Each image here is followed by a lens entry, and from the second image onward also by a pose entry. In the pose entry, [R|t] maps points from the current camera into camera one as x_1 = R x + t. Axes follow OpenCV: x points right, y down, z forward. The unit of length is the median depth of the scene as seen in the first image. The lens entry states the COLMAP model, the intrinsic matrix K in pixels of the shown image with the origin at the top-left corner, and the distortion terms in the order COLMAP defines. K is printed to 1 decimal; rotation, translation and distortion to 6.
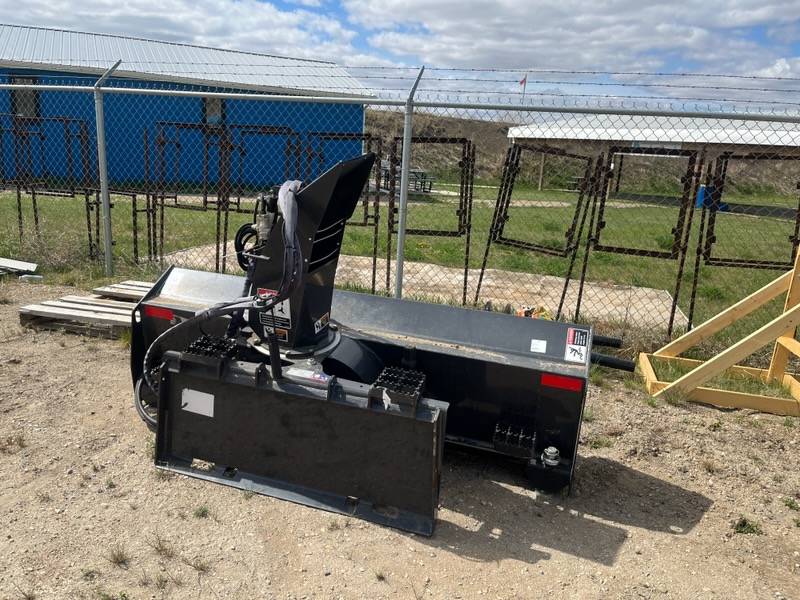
lens RADIAL K [[599.9, 0, 400.0], [0, 599.9, 300.0], [0, 0, 1]] dist [0.003432, 0.001099]
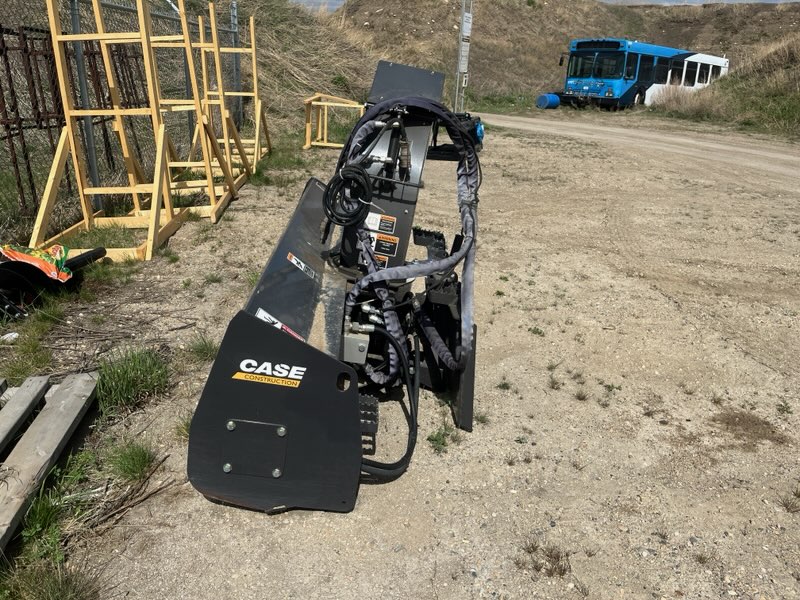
lens RADIAL K [[599.9, 0, 400.0], [0, 599.9, 300.0], [0, 0, 1]] dist [0.003432, 0.001099]
pose [[-0.334229, -0.418326, 0.844568, -1.093292], [0.156807, 0.858930, 0.487494, -0.379580], [-0.929356, 0.295369, -0.221483, 1.273359]]
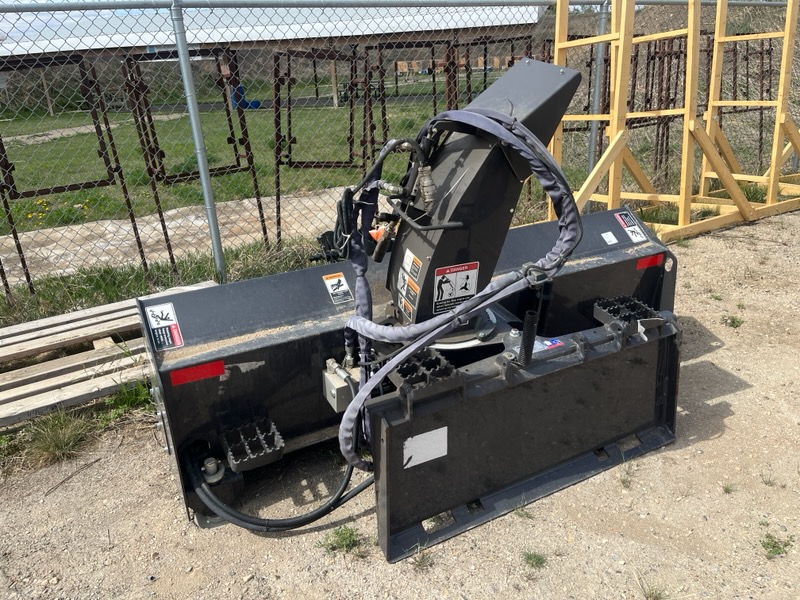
lens RADIAL K [[604.4, 0, 400.9], [0, 604.4, 311.9], [0, 0, 1]] dist [0.007669, 0.002070]
pose [[0.701021, -0.361674, 0.614623, -0.733877], [0.262311, 0.932206, 0.249371, -0.164678], [-0.663146, -0.013592, 0.748367, 0.480461]]
